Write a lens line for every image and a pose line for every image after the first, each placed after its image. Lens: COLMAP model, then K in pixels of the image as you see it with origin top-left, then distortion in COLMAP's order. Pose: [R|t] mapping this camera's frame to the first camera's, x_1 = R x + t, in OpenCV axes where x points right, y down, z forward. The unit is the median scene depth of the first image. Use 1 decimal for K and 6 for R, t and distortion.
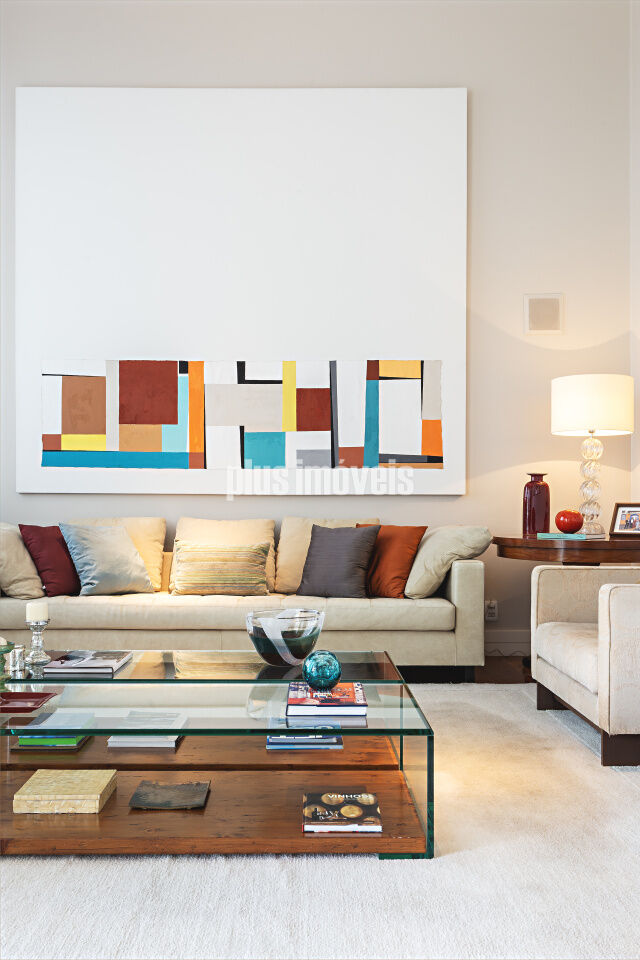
lens RADIAL K [[870.7, 0, 321.6], [0, 870.7, 498.8], [0, 0, 1]] dist [0.006813, -0.000914]
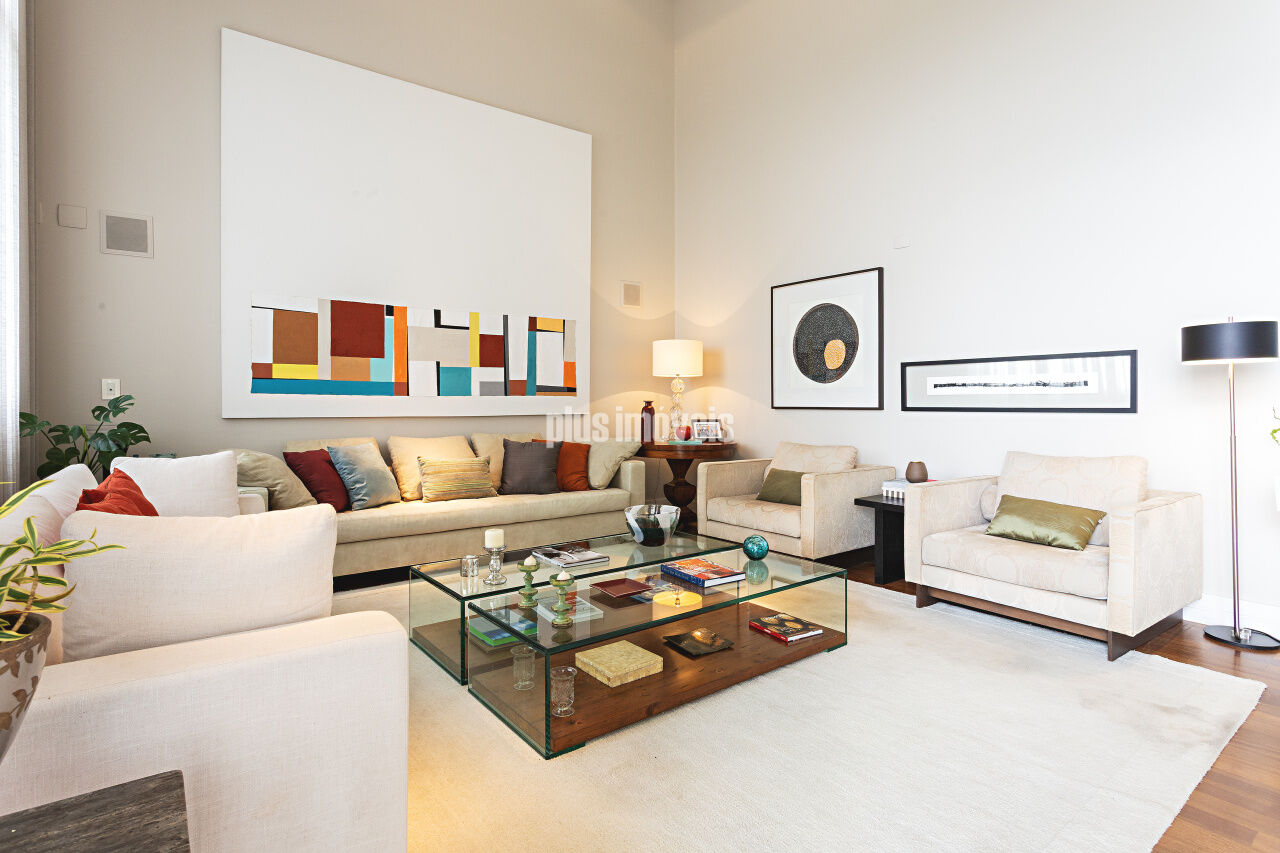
lens RADIAL K [[651.5, 0, 643.8], [0, 651.5, 396.5], [0, 0, 1]] dist [-0.002956, -0.000090]
pose [[0.797879, 0.001912, 0.602814, -0.433877], [-0.004838, 0.999983, 0.003232, -0.039190], [-0.602798, -0.005495, 0.797875, 0.077092]]
